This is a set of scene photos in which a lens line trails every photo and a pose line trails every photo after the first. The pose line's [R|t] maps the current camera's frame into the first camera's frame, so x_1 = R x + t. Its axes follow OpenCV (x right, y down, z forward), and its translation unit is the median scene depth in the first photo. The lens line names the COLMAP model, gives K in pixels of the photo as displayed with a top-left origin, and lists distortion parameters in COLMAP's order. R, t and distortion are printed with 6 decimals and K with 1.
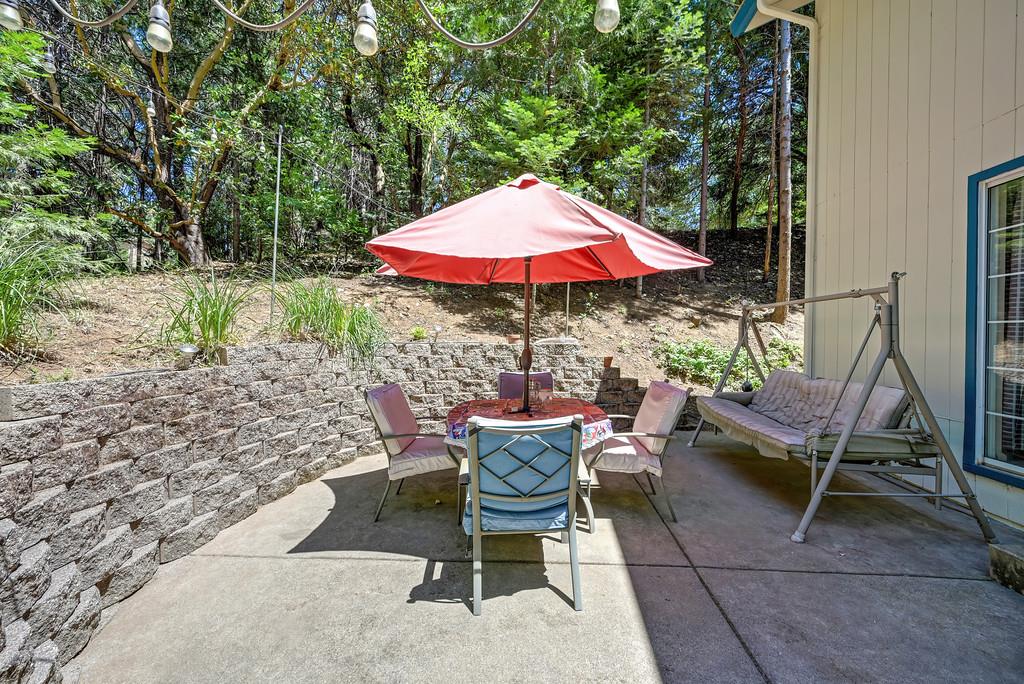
lens RADIAL K [[403.7, 0, 516.7], [0, 403.7, 335.3], [0, 0, 1]] dist [-0.001408, 0.000379]
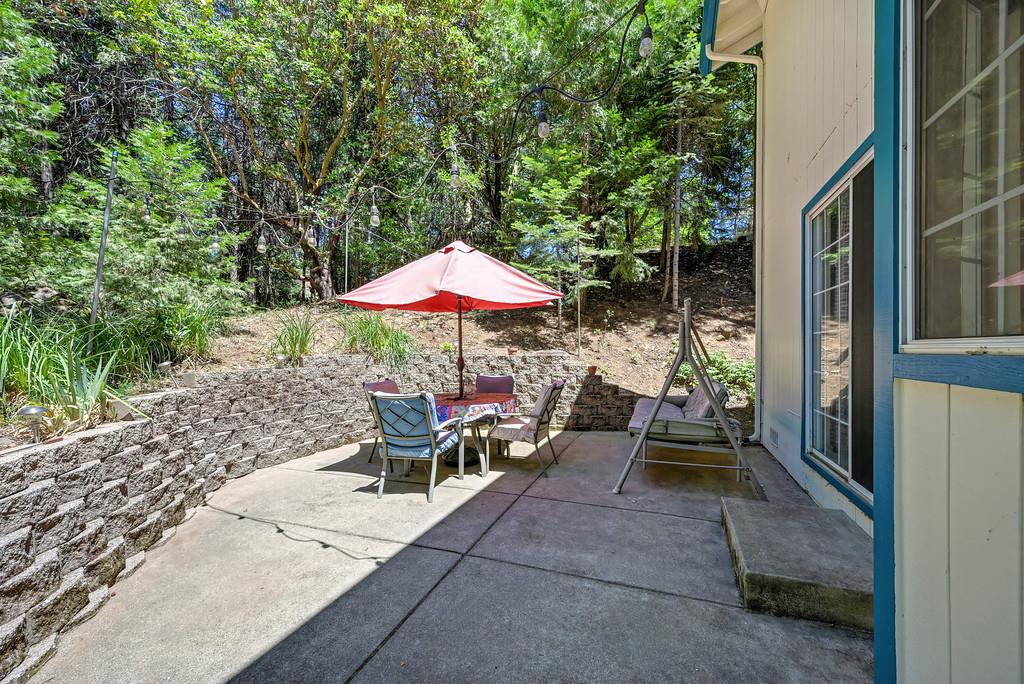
lens RADIAL K [[403.7, 0, 511.7], [0, 403.7, 346.7], [0, 0, 1]] dist [-0.001408, 0.000379]
pose [[0.956938, -0.009723, -0.290130, 0.564270], [0.007385, 0.999931, -0.009151, 0.009615], [0.290199, 0.006615, 0.956944, -0.330669]]
